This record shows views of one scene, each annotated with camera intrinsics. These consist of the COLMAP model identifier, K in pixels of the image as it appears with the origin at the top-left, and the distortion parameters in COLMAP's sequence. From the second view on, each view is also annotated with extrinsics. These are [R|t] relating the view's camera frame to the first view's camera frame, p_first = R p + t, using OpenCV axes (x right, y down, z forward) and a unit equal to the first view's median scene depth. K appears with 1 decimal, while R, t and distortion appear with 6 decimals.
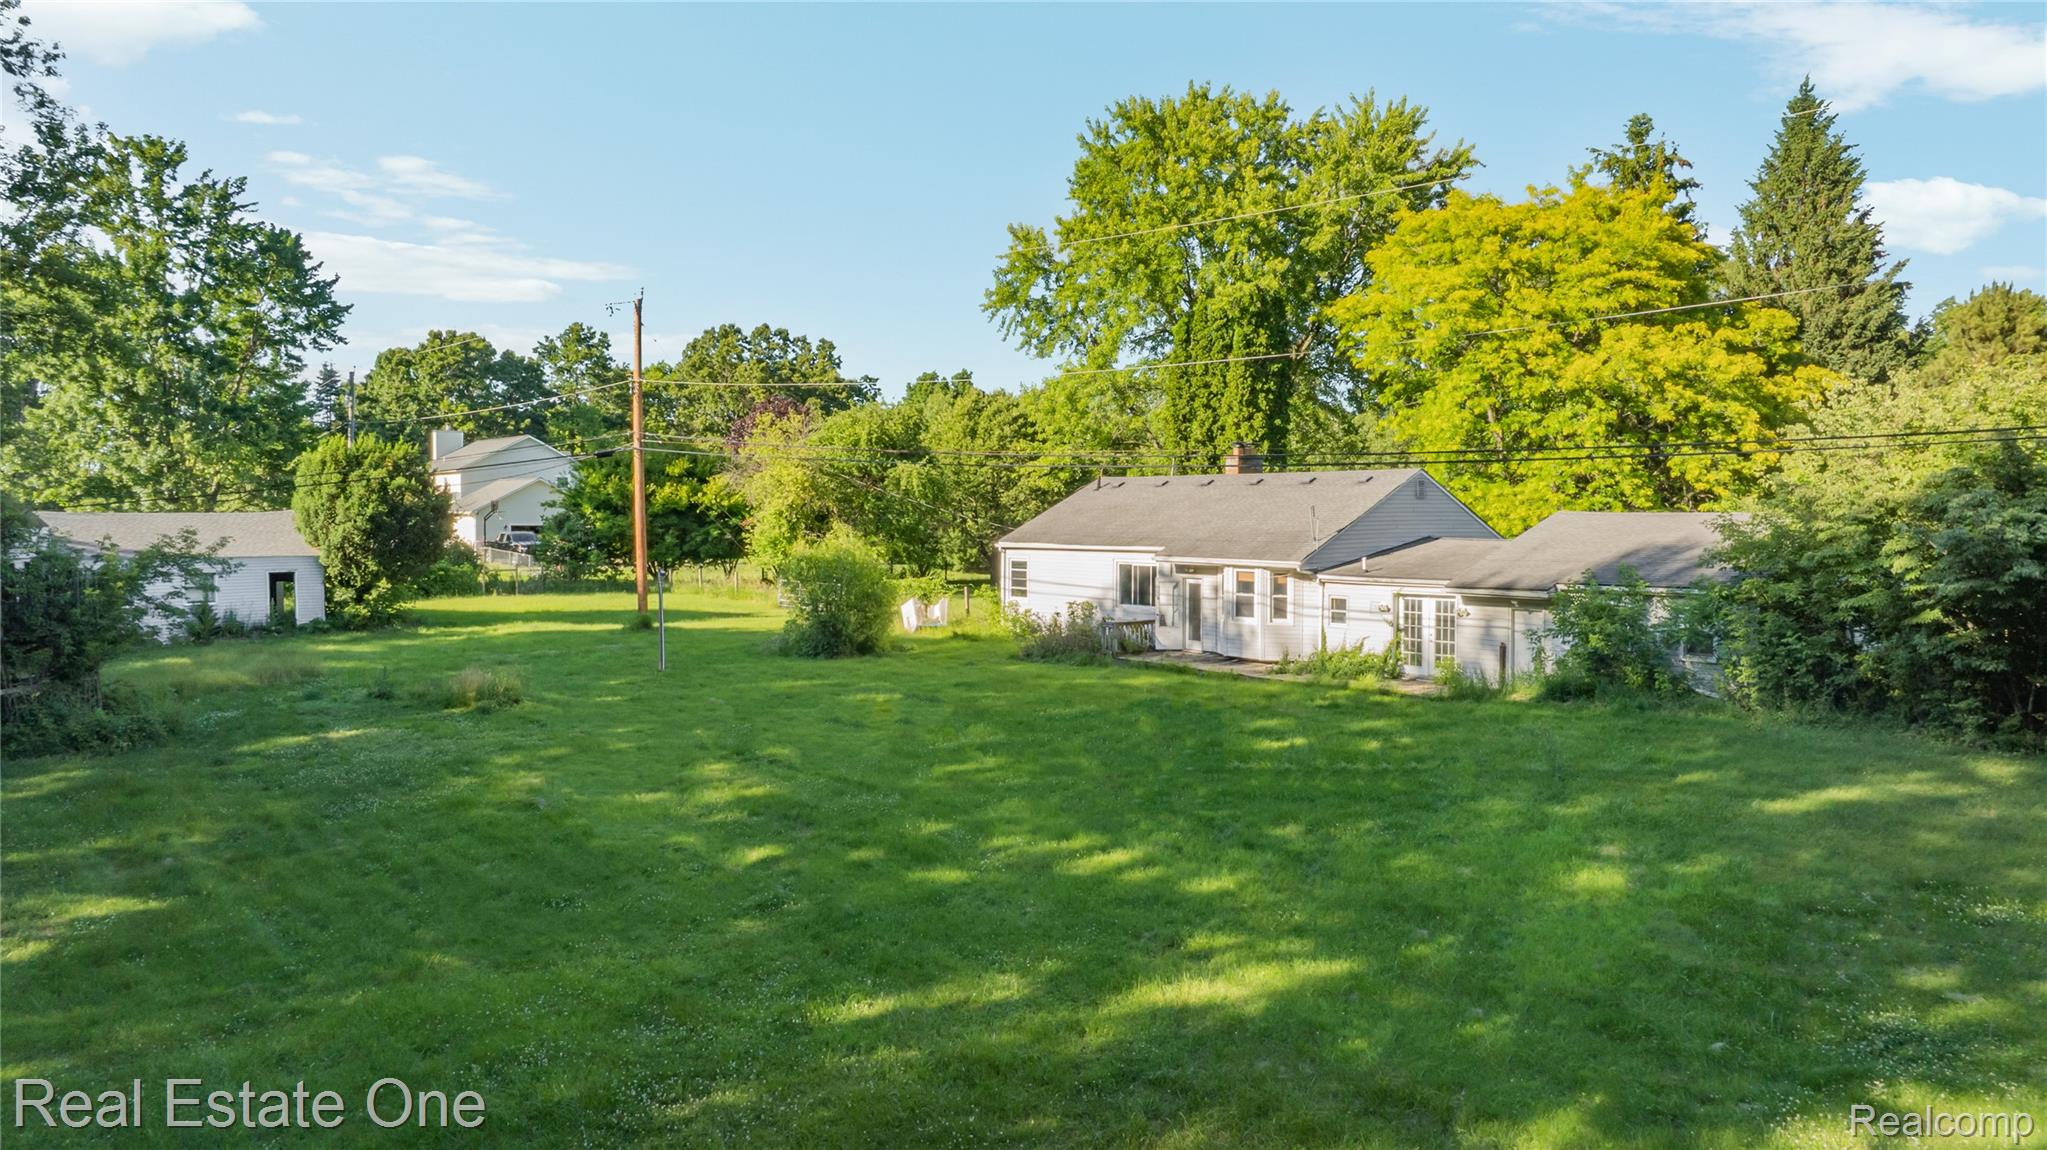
lens RADIAL K [[1456.7, 0, 1023.5], [0, 1456.7, 575.0], [0, 0, 1]] dist [-0.019982, -0.003099]
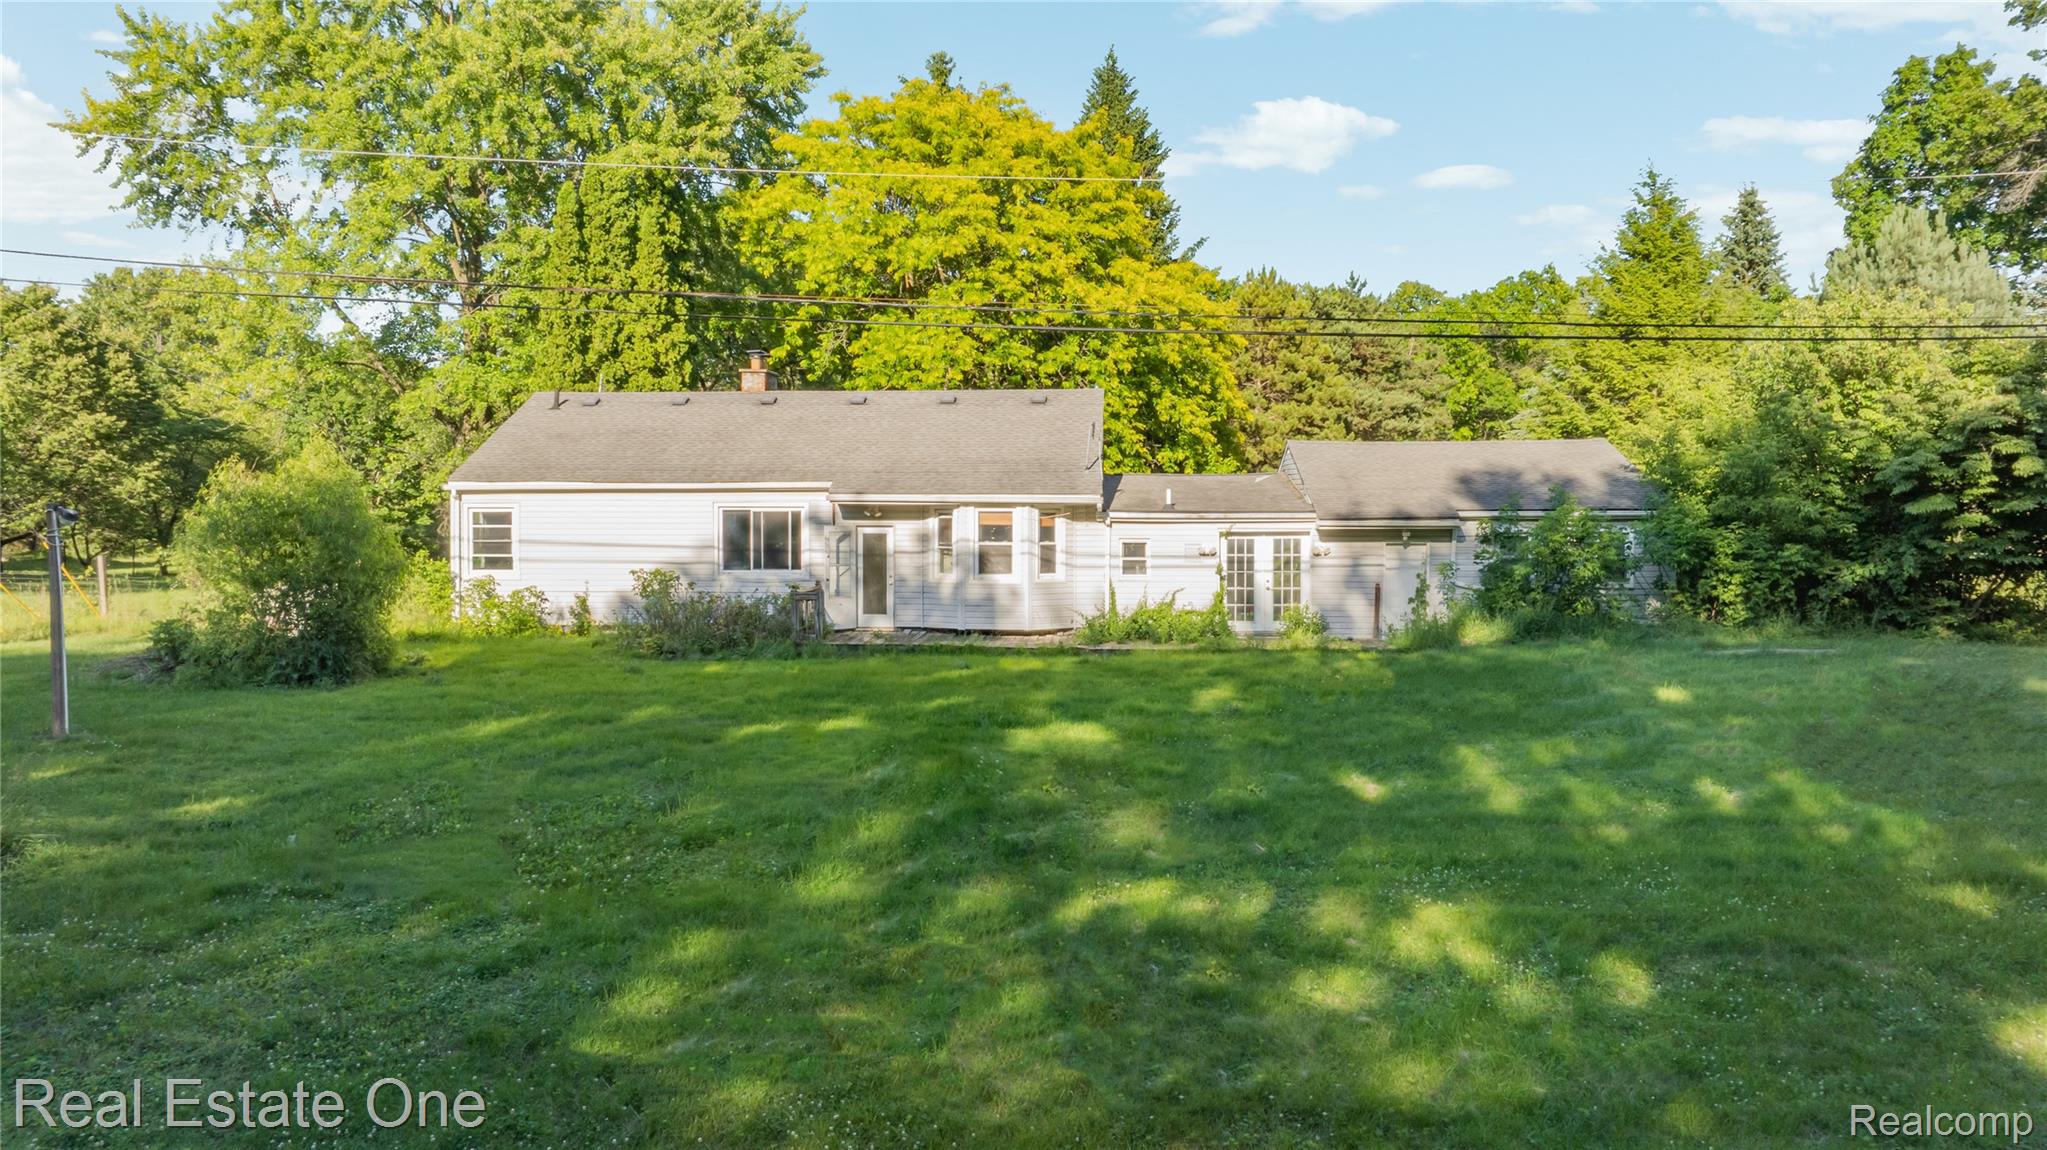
lens RADIAL K [[1461.0, 0, 1039.7], [0, 1461.0, 574.1], [0, 0, 1]] dist [-0.026284, -0.001316]
pose [[0.668795, -0.029497, 0.742861, -0.322743], [0.031956, 0.999430, 0.010915, 0.018558], [-0.742759, 0.016439, 0.669357, 0.418407]]
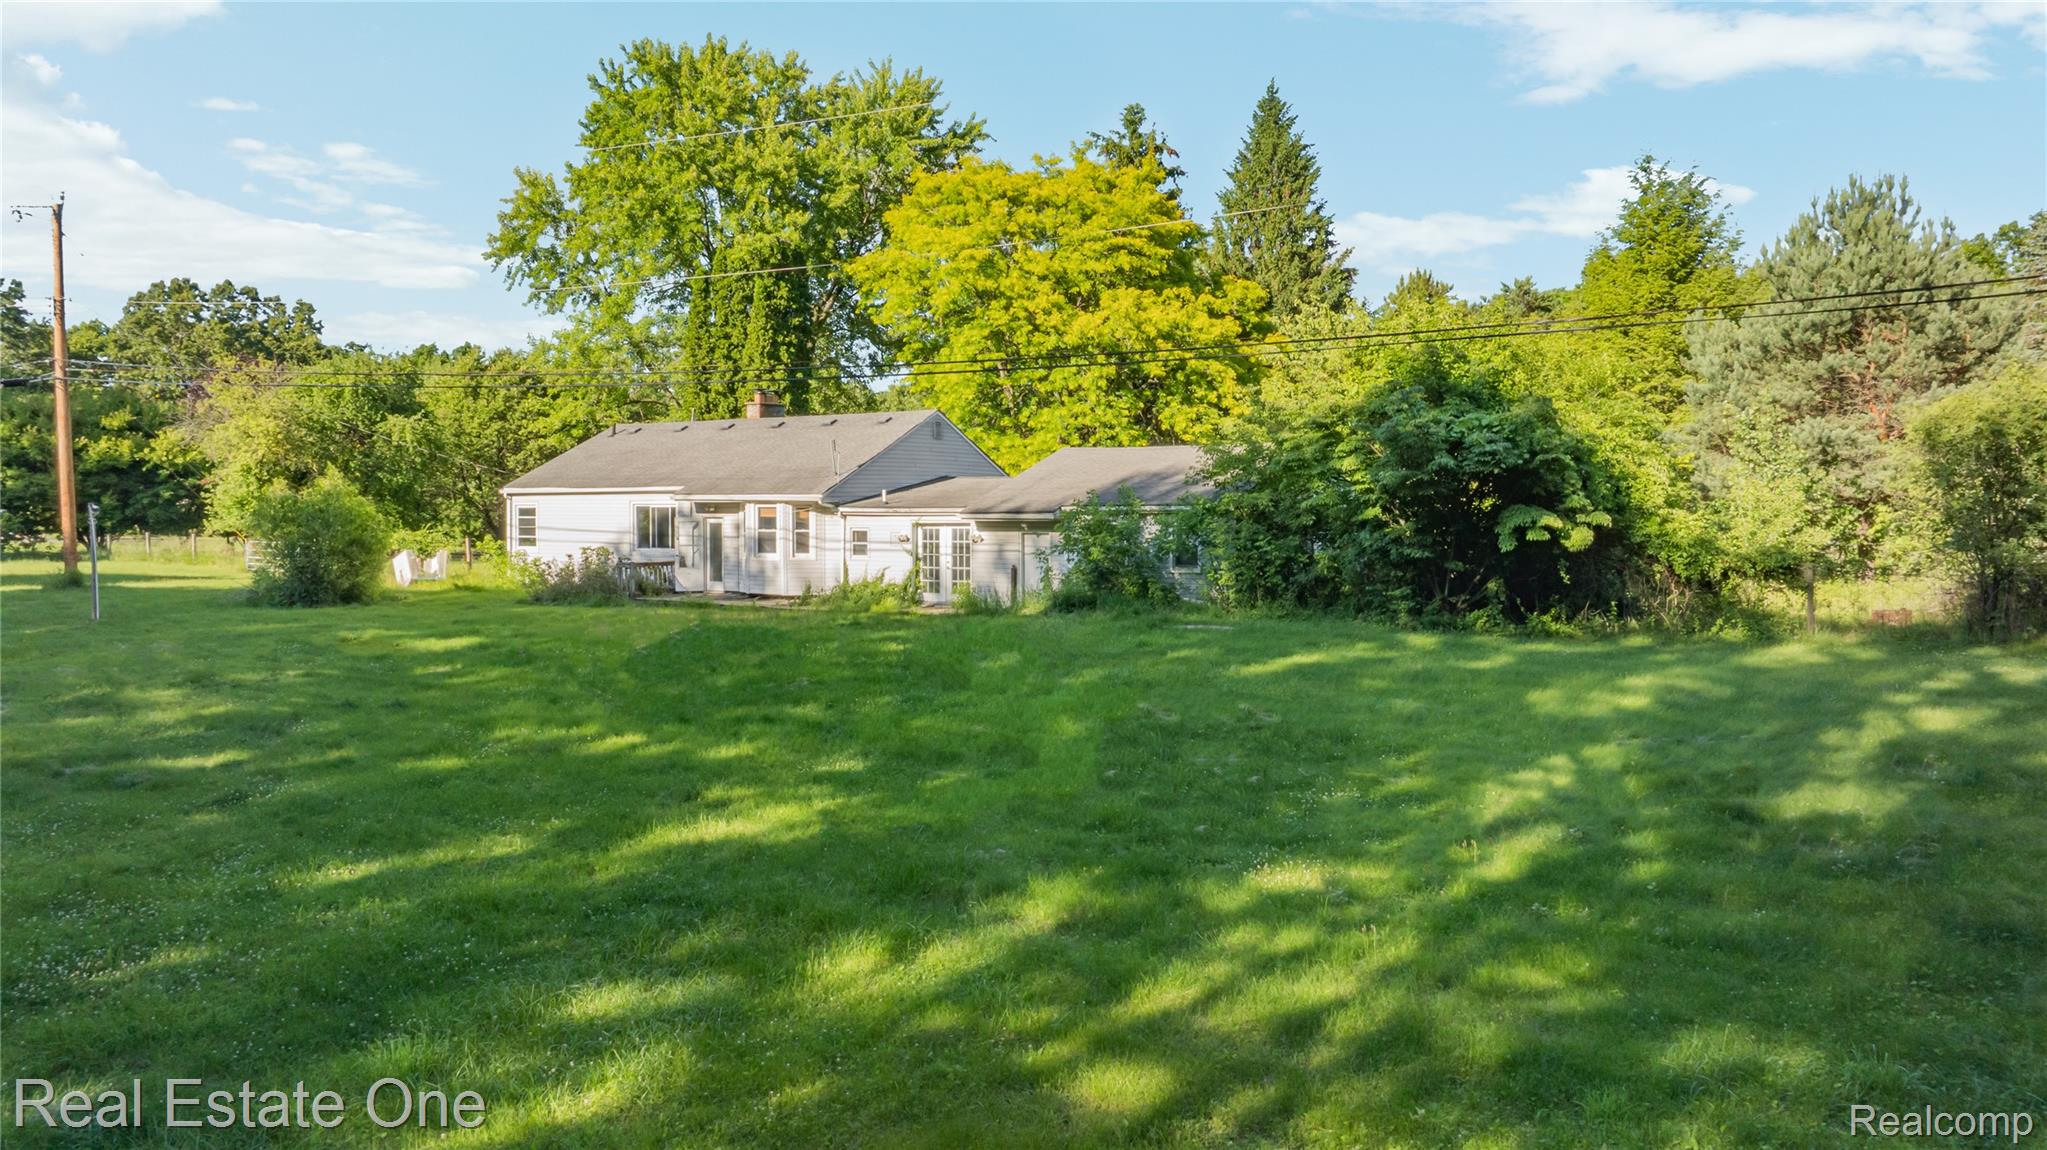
lens RADIAL K [[1461.0, 0, 1039.7], [0, 1461.0, 574.1], [0, 0, 1]] dist [-0.026284, -0.001316]
pose [[0.945267, -0.011799, 0.326084, 0.002800], [0.012393, 0.999923, 0.000257, 0.038541], [-0.326062, 0.003798, 0.945341, -0.000464]]
